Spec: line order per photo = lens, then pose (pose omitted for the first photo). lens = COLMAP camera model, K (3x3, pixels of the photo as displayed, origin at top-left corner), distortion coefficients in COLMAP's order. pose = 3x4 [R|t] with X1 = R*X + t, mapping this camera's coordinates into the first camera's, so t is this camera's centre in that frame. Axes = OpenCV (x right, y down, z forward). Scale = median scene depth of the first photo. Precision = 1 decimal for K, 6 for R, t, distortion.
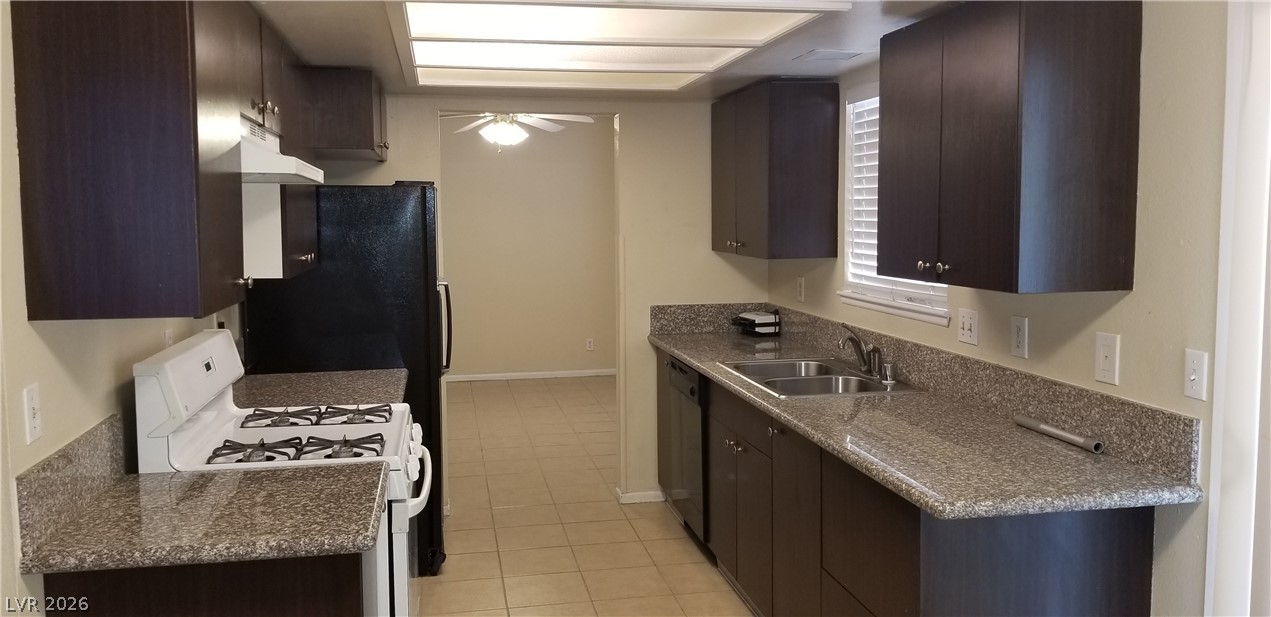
lens RADIAL K [[999.1, 0, 615.5], [0, 999.1, 277.4], [0, 0, 1]] dist [0.089460, -0.188915]
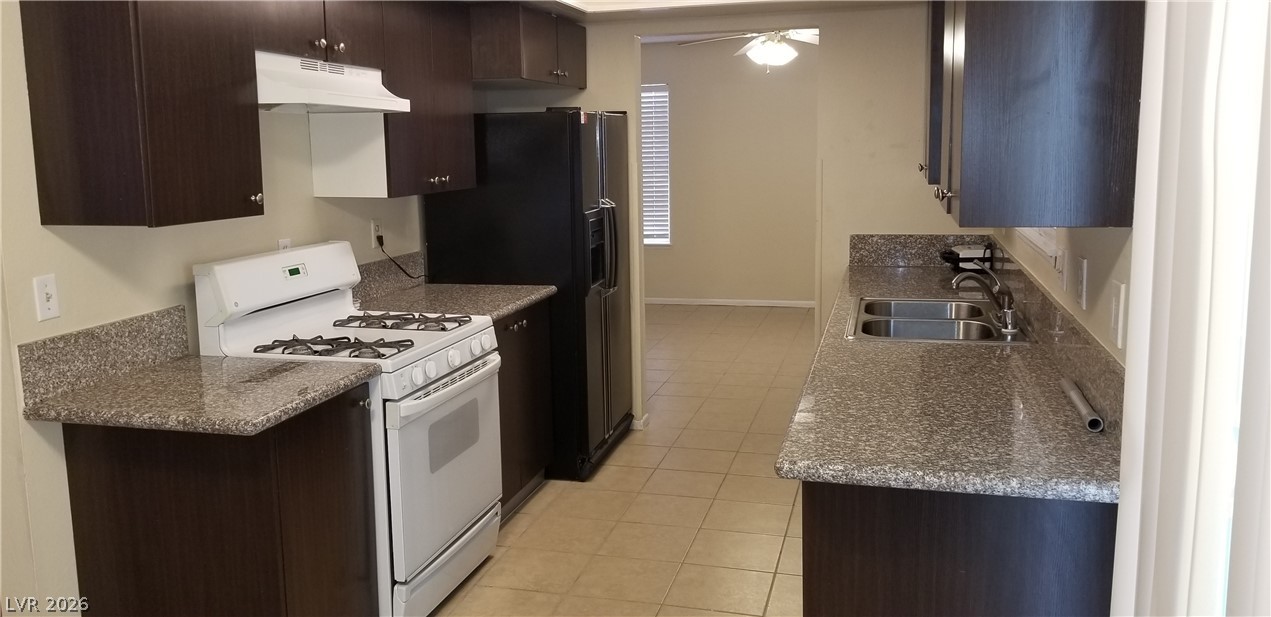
lens RADIAL K [[999.1, 0, 615.5], [0, 999.1, 277.4], [0, 0, 1]] dist [0.089460, -0.188915]
pose [[0.895805, 0.048742, -0.441767, 0.470596], [-0.016153, 0.996882, 0.077235, -0.000825], [0.444154, -0.062051, 0.893799, 0.131990]]
